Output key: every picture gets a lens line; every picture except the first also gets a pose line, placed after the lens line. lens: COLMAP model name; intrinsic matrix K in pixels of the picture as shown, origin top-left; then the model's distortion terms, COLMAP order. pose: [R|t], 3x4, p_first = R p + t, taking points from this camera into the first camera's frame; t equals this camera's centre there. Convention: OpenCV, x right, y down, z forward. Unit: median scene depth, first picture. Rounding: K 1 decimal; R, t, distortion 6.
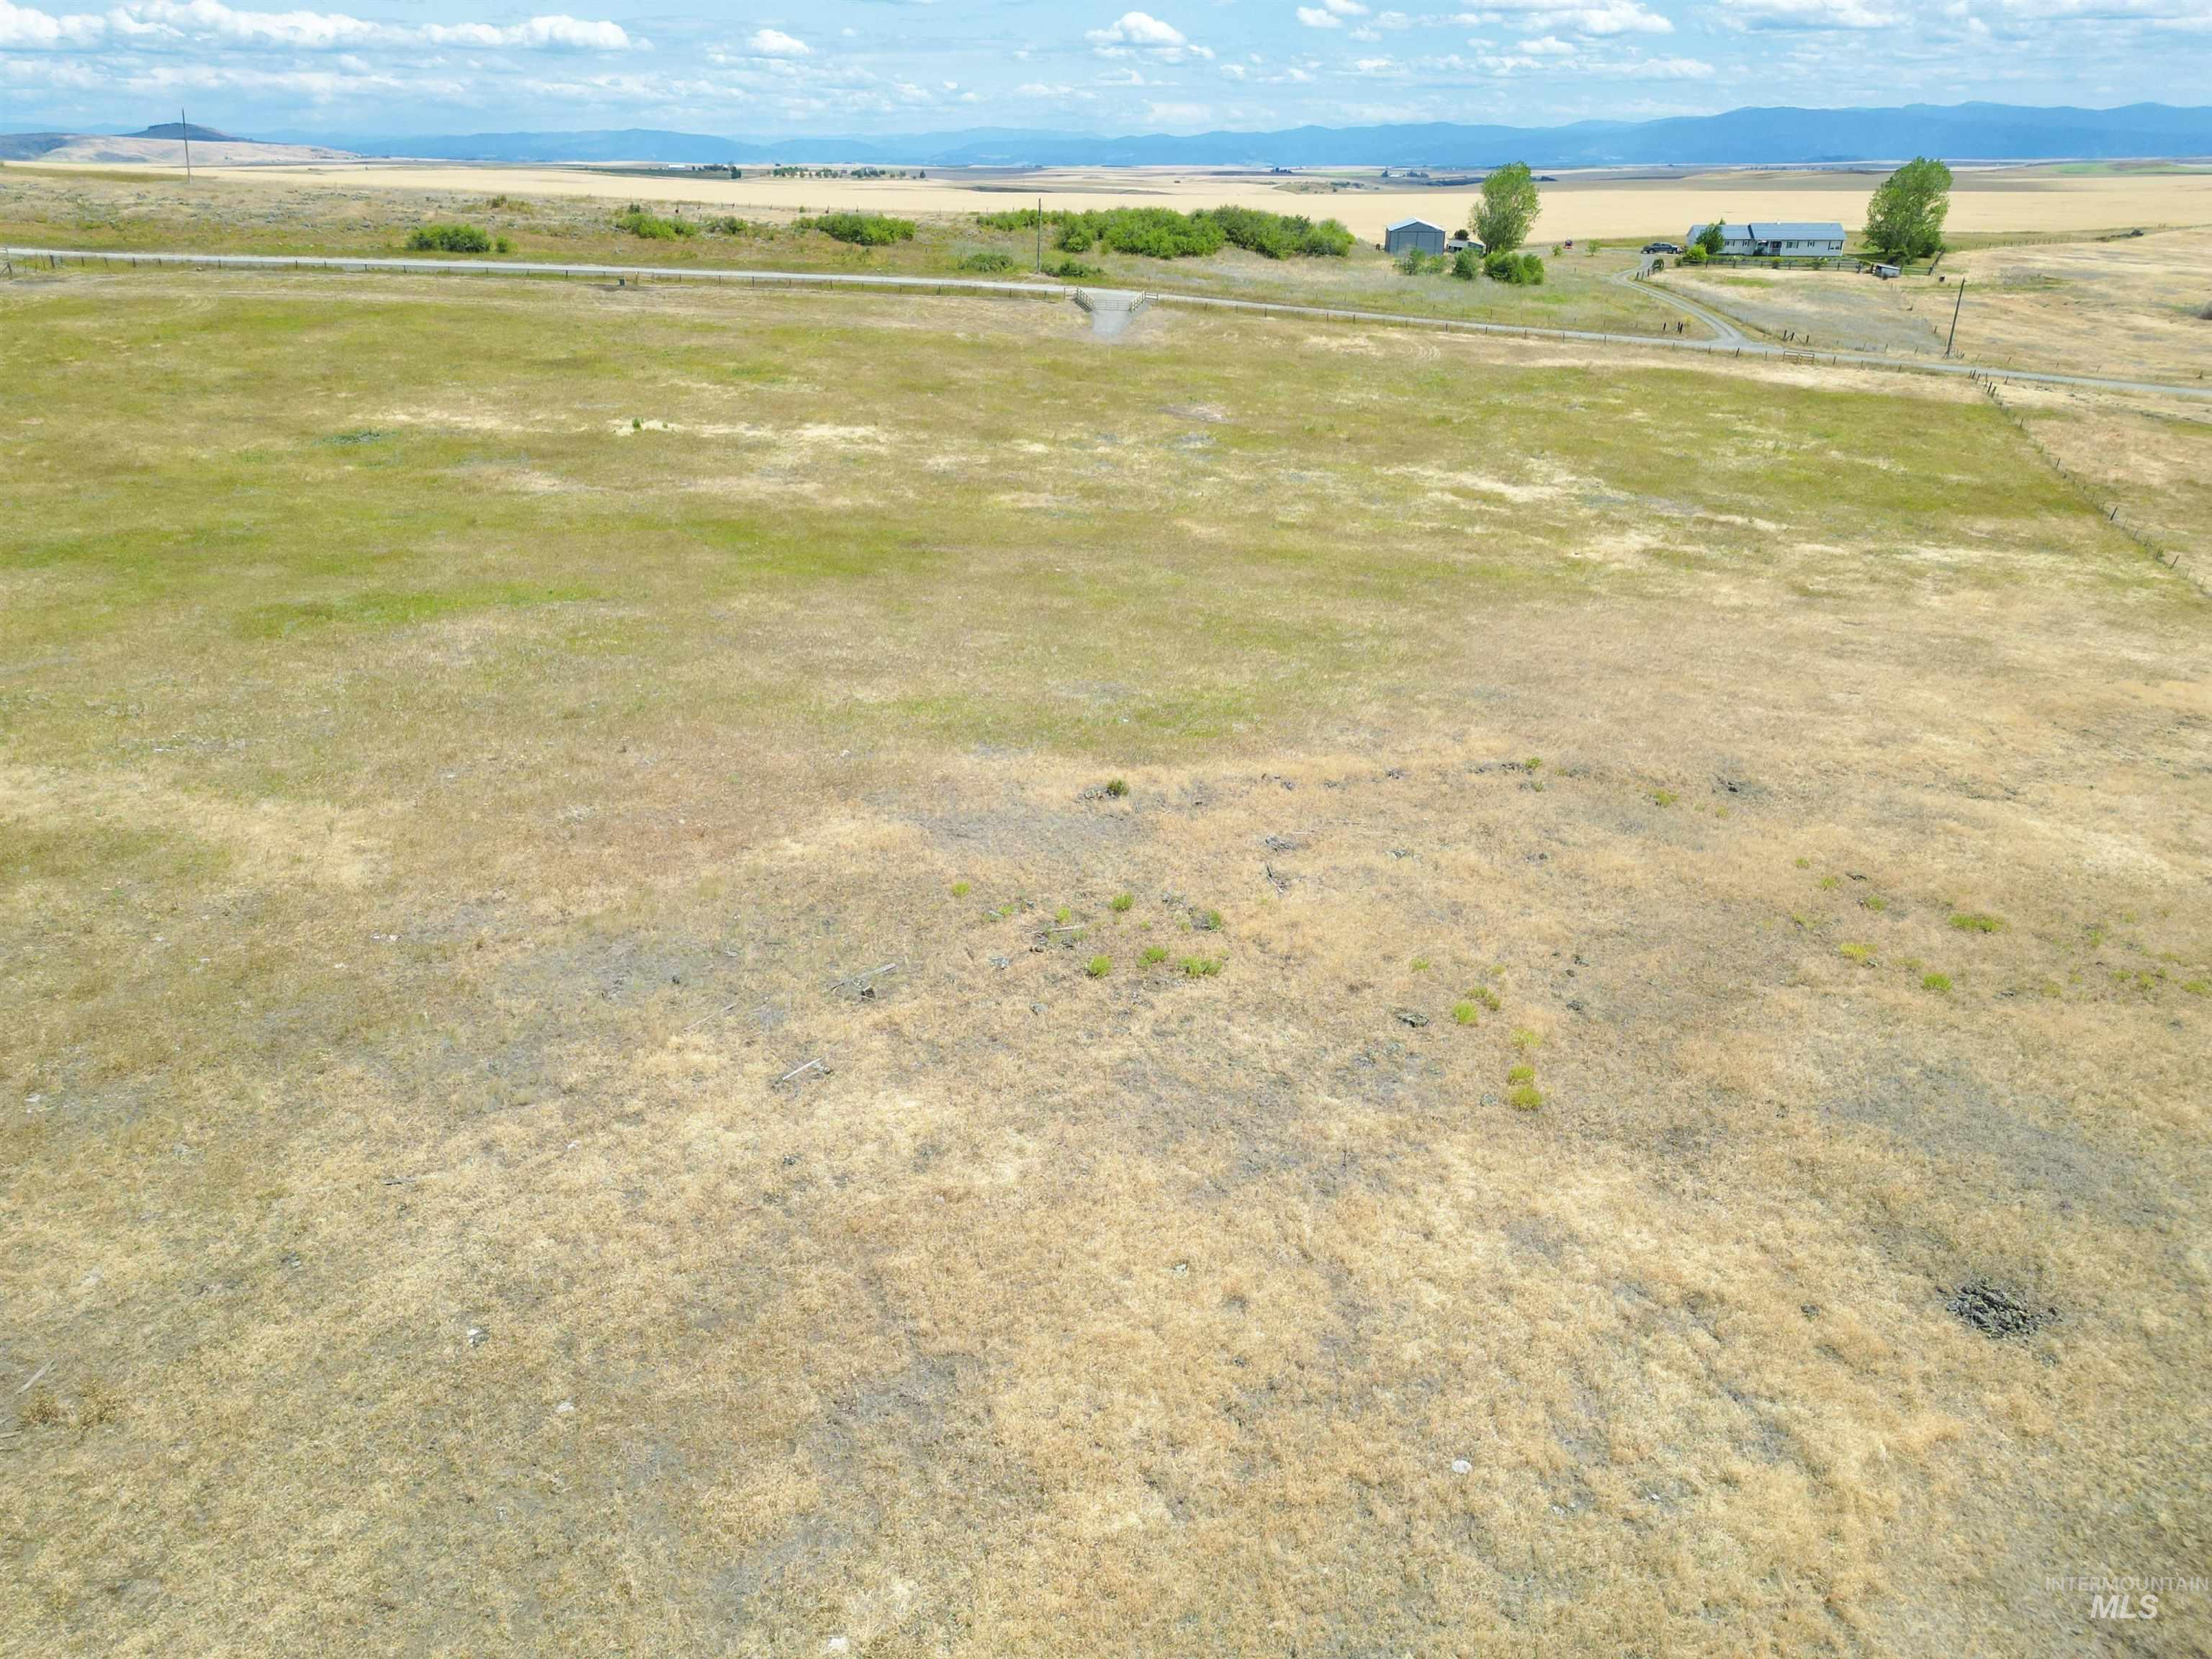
lens RADIAL K [[1555.8, 0, 1102.6], [0, 1555.8, 824.1], [0, 0, 1]] dist [0.063847, -0.054005]
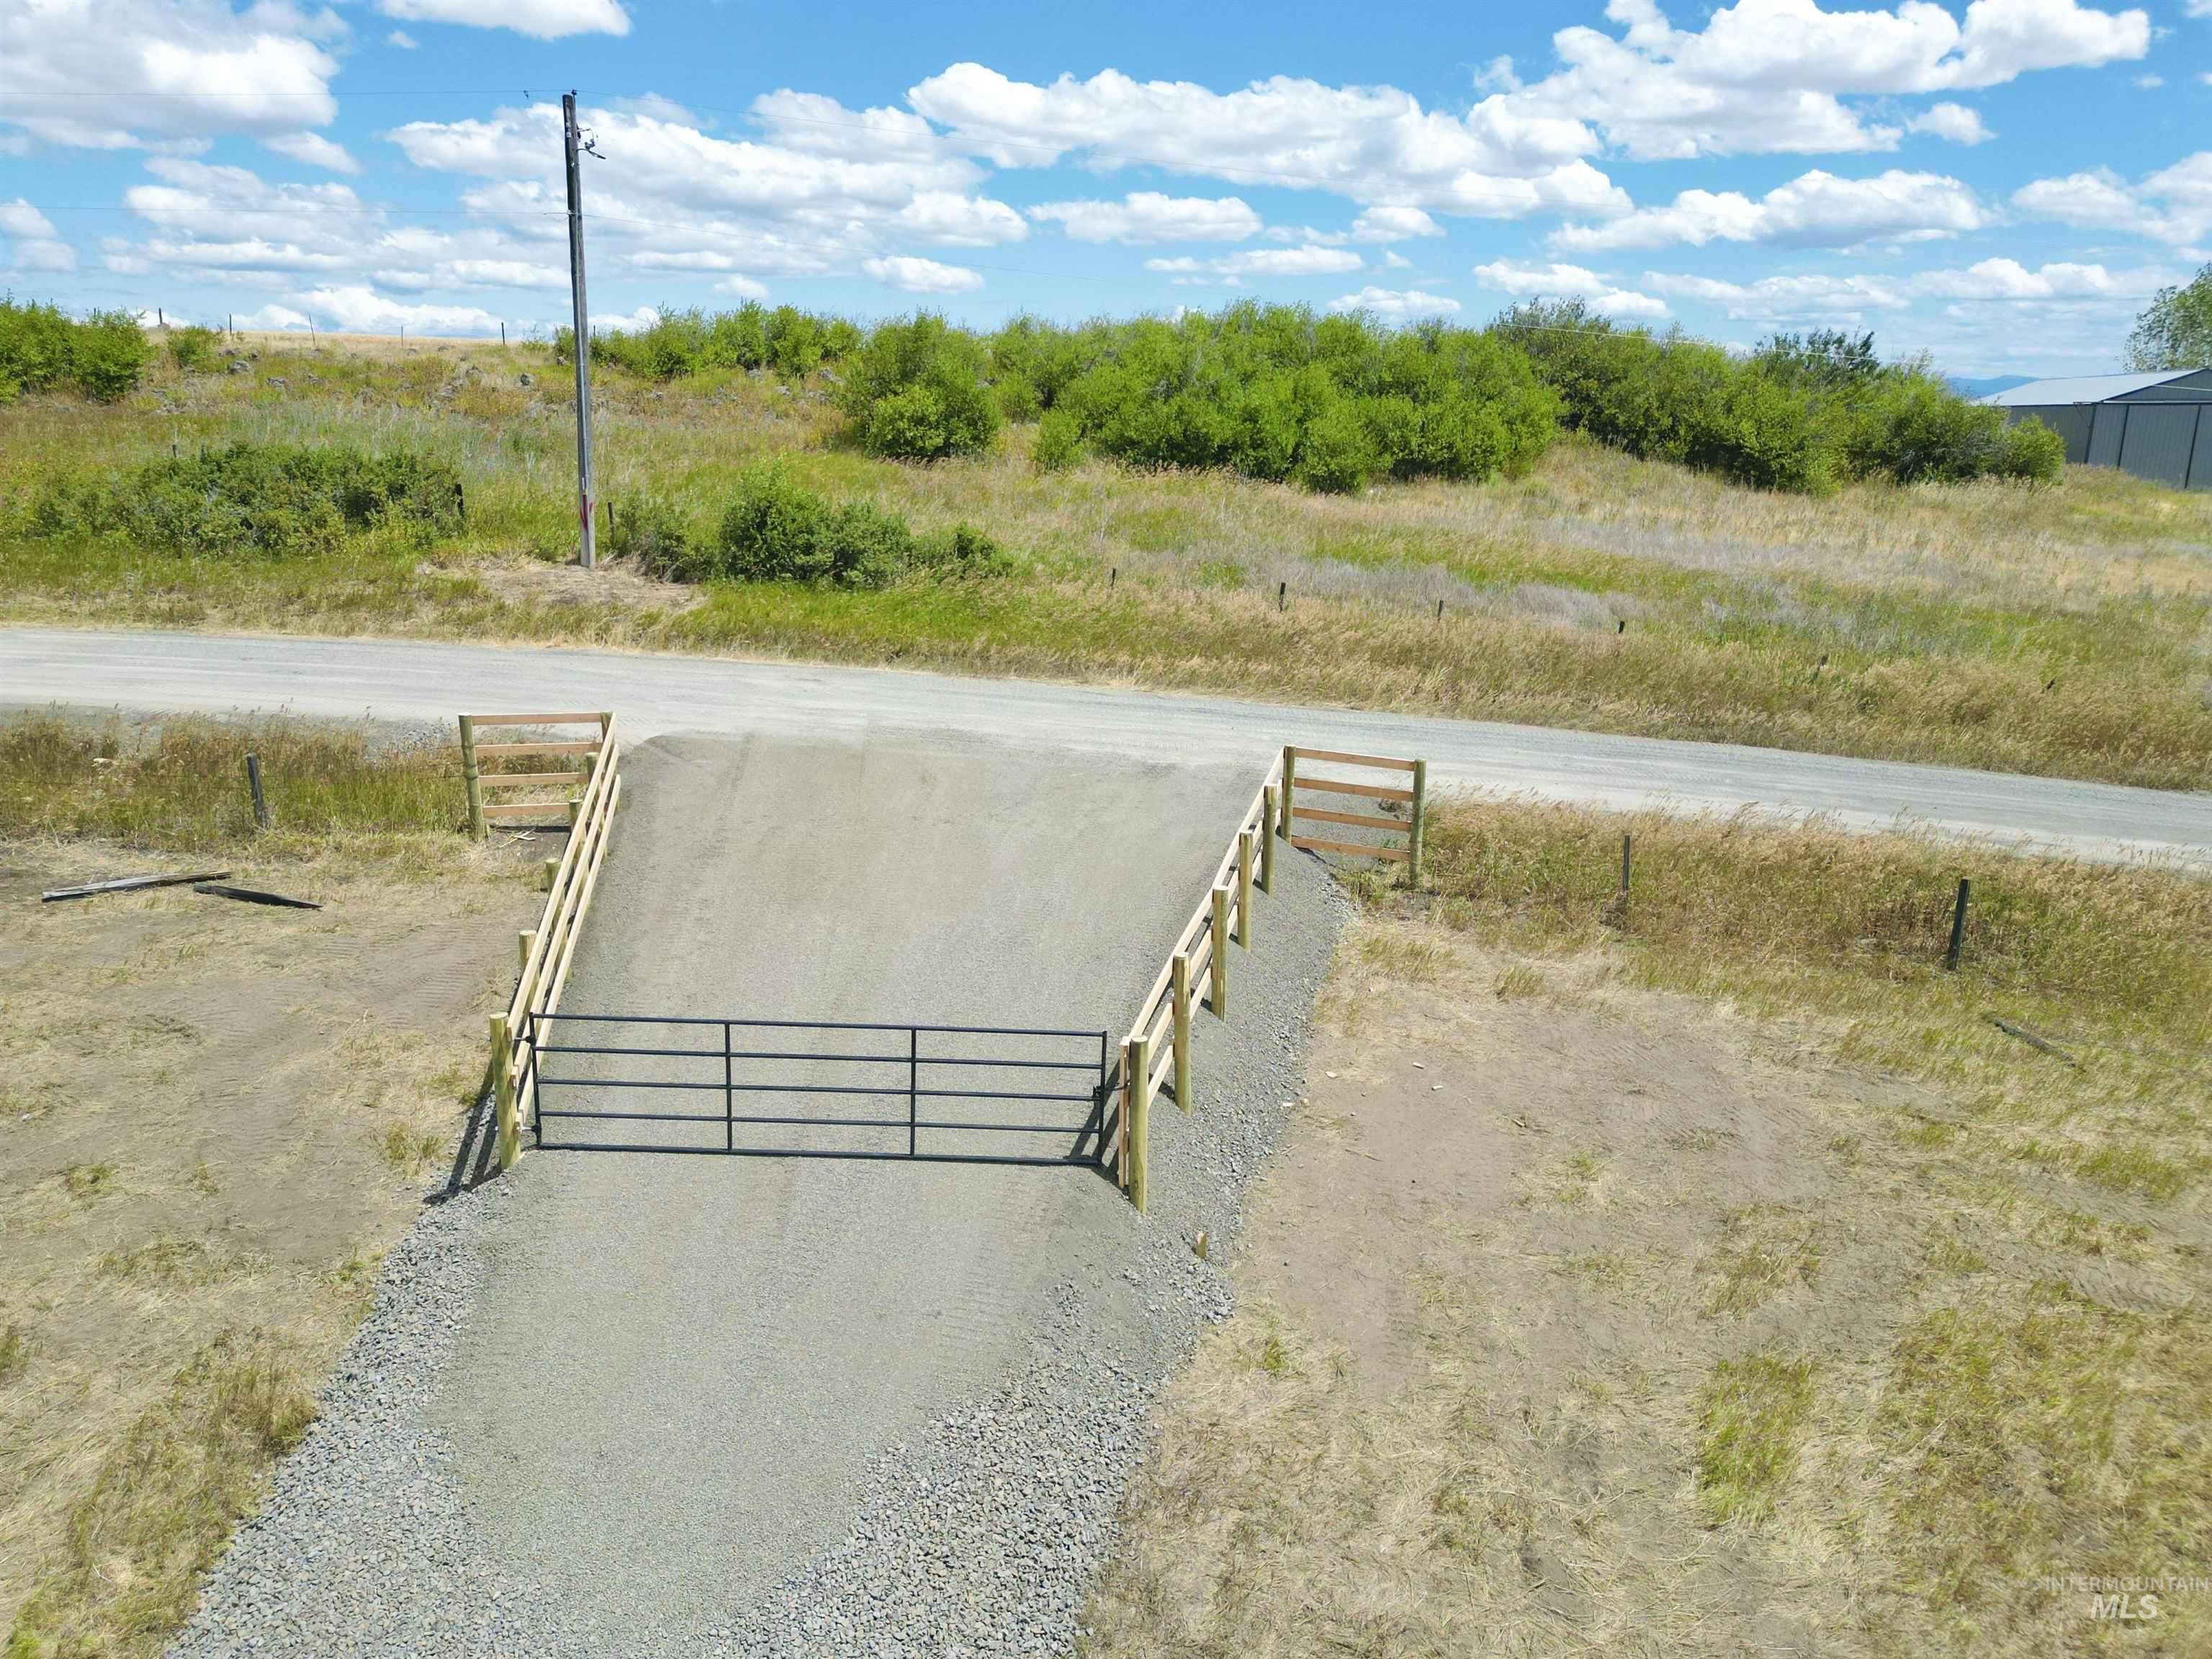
lens RADIAL K [[1555.8, 0, 1110.3], [0, 1555.8, 828.5], [0, 0, 1]] dist [0.063847, -0.054005]
pose [[0.999487, 0.003396, -0.031834, 0.028916], [-0.008137, 0.988652, -0.150001, -0.503084], [0.030963, 0.150183, 0.988173, 1.415683]]
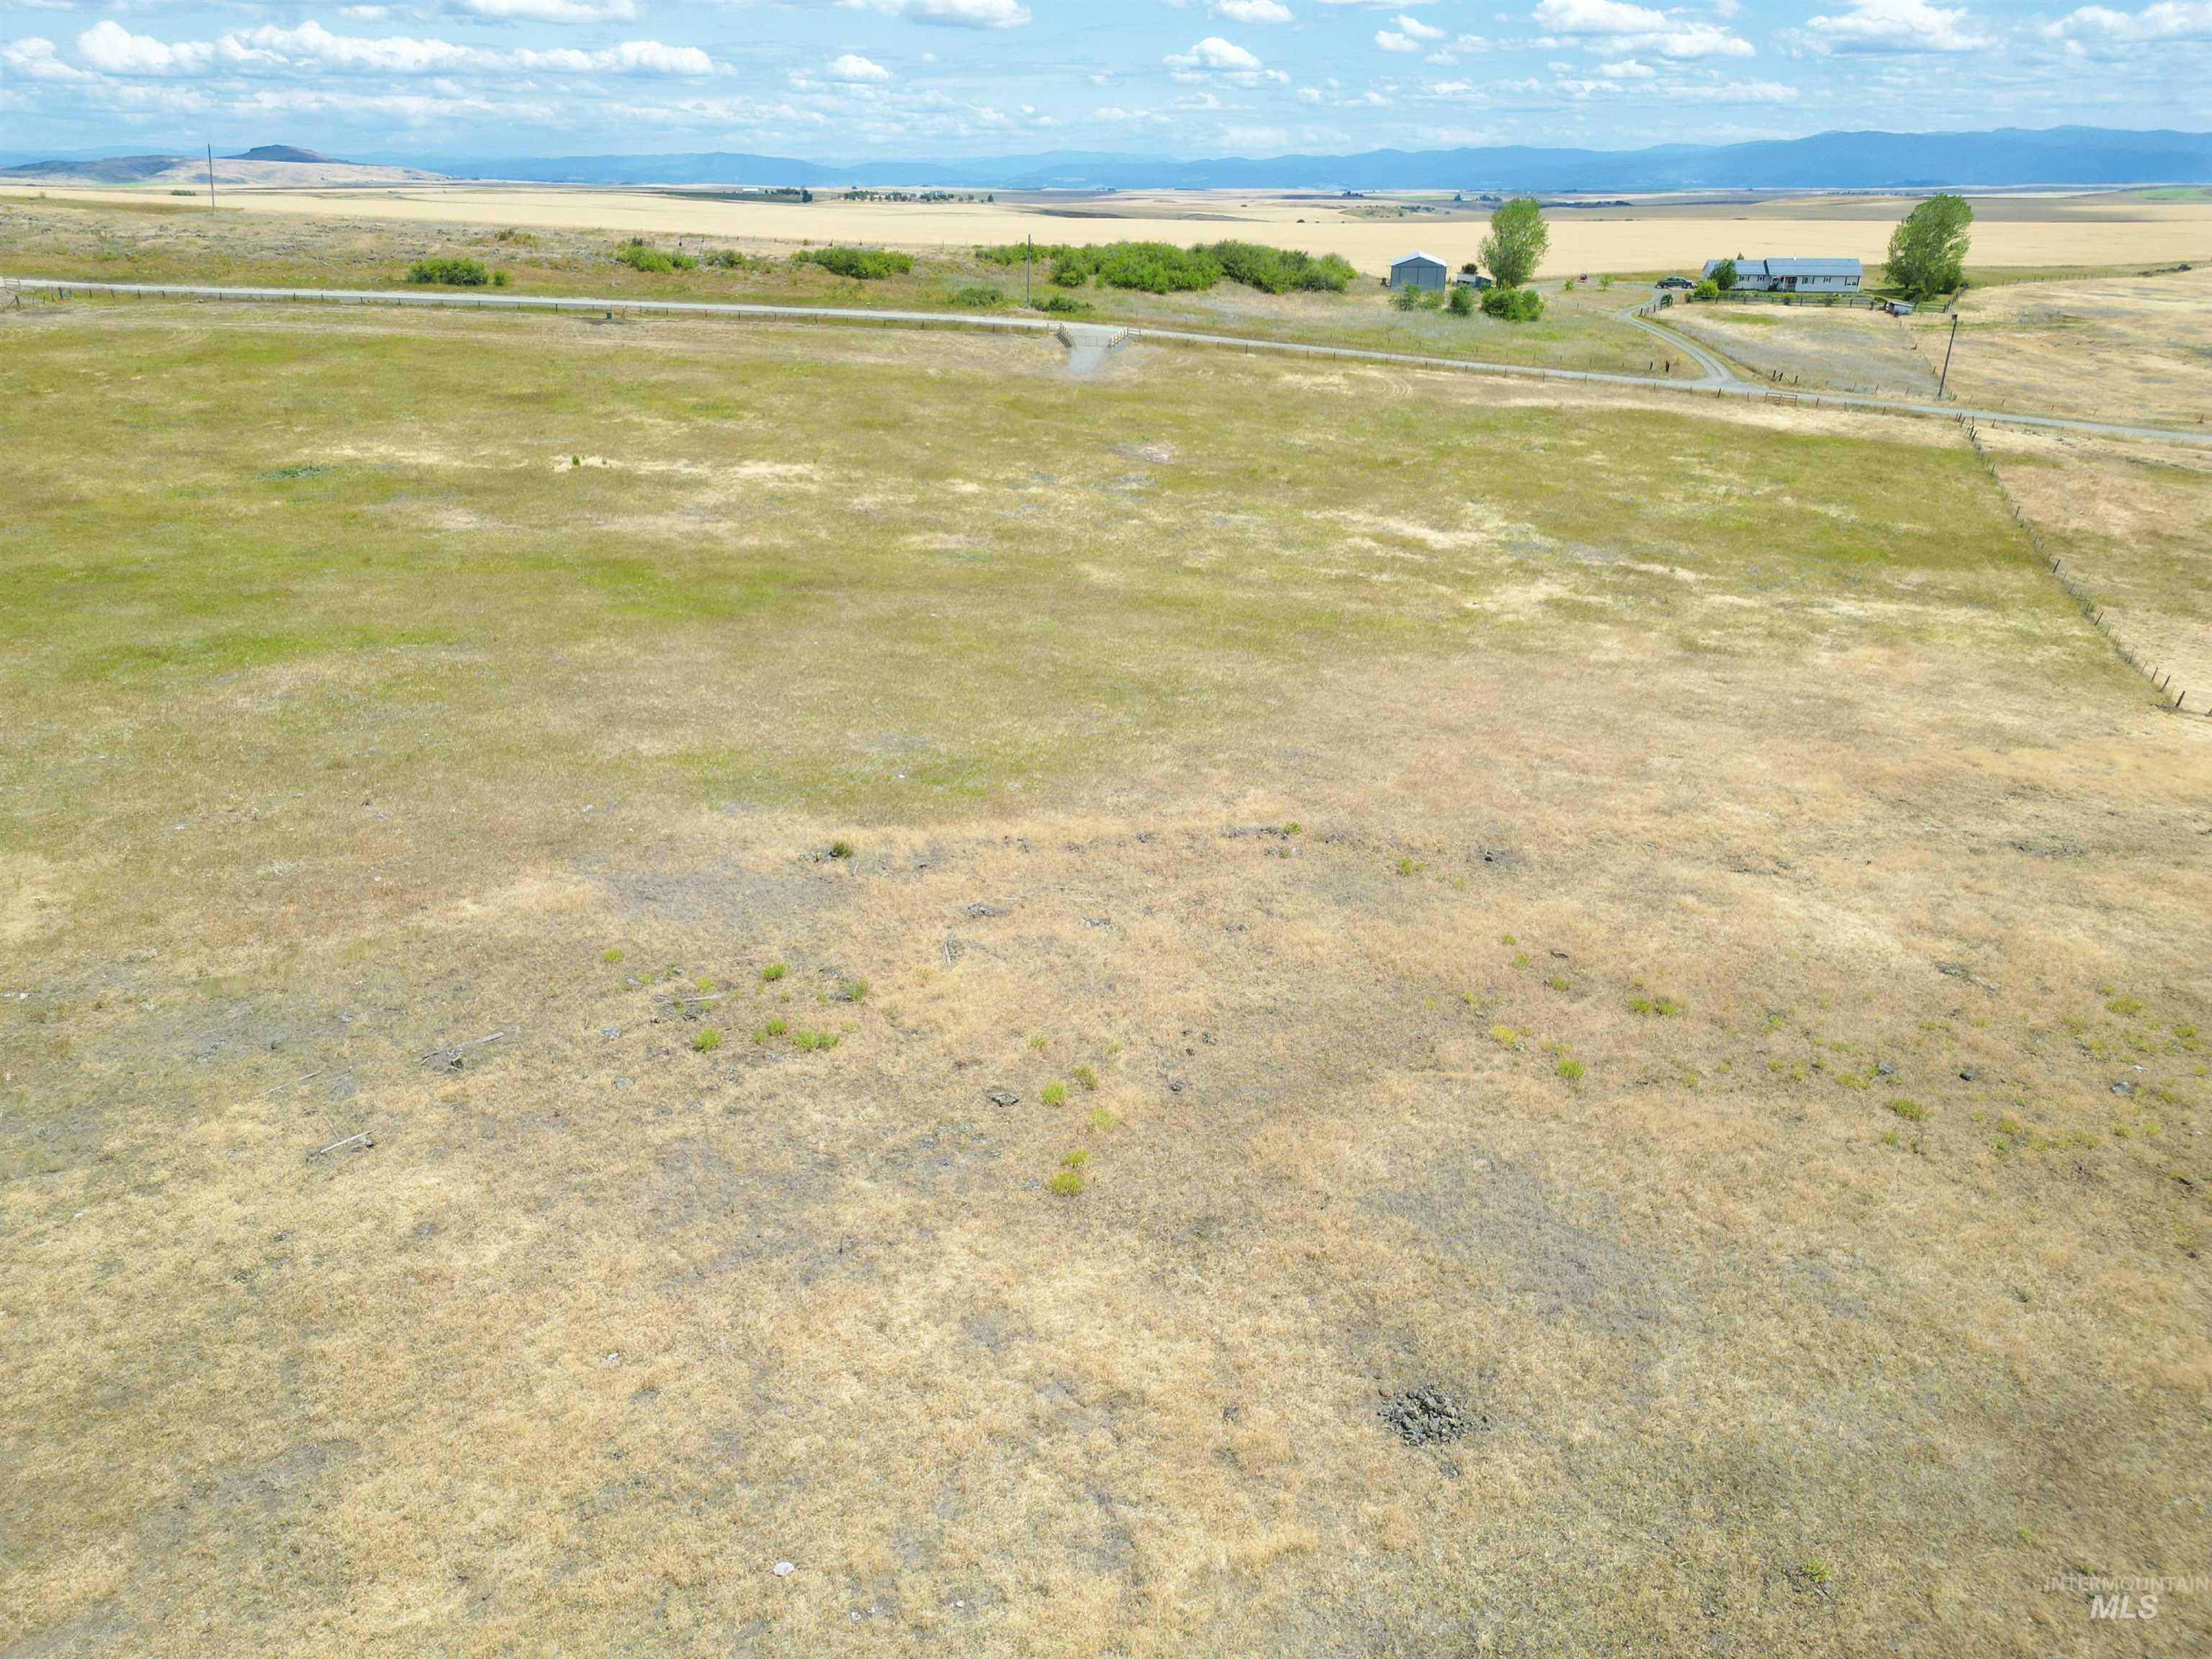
lens RADIAL K [[1555.8, 0, 1103.7], [0, 1555.8, 826.7], [0, 0, 1]] dist [0.063847, -0.054005]
pose [[0.999004, 0.018990, -0.040376, 0.092026], [-0.019421, 0.999758, -0.010313, -0.012953], [0.040171, 0.011087, 0.999131, -0.003608]]
